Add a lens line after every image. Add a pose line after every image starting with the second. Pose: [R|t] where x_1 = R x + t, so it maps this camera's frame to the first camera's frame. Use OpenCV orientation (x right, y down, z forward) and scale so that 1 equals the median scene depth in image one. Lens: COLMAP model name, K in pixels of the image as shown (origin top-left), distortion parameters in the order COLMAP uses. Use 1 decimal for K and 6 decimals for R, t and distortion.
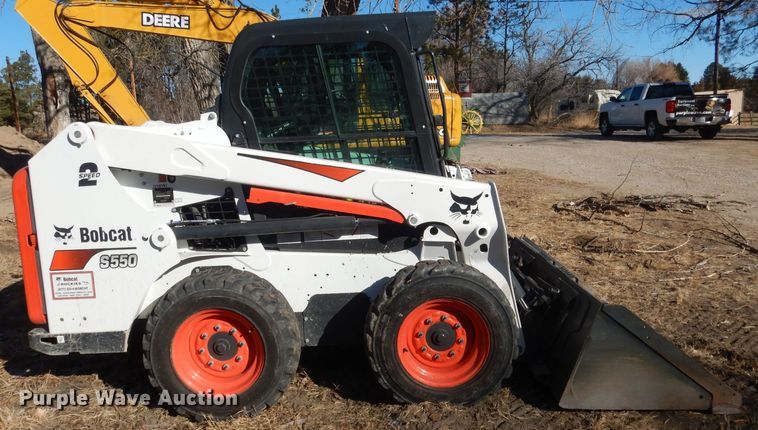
lens RADIAL K [[709.7, 0, 379.0], [0, 709.7, 215.0], [0, 0, 1]] dist [-0.005802, -0.006484]
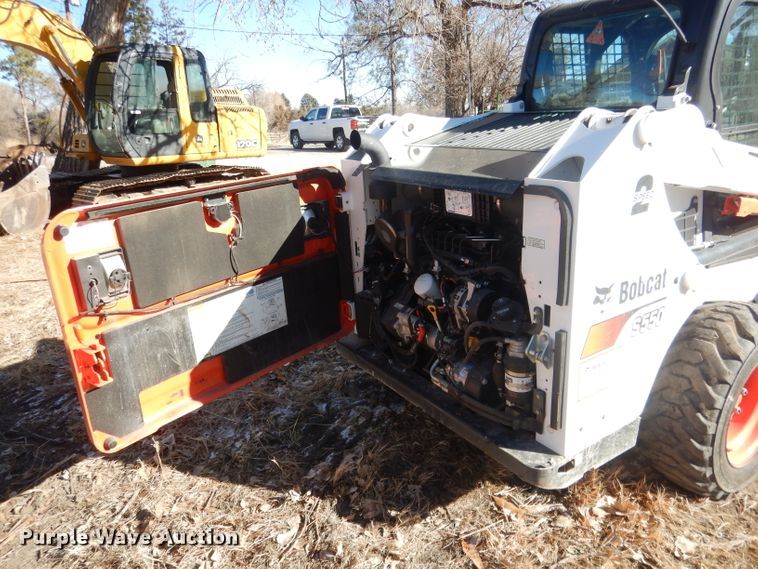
lens RADIAL K [[538.8, 0, 379.0], [0, 538.8, 284.5], [0, 0, 1]] dist [0.011597, 0.001729]
pose [[0.811598, -0.165518, 0.560280, -0.858710], [0.091952, 0.983264, 0.157278, -0.074158], [-0.576935, -0.076128, 0.813235, 0.732638]]
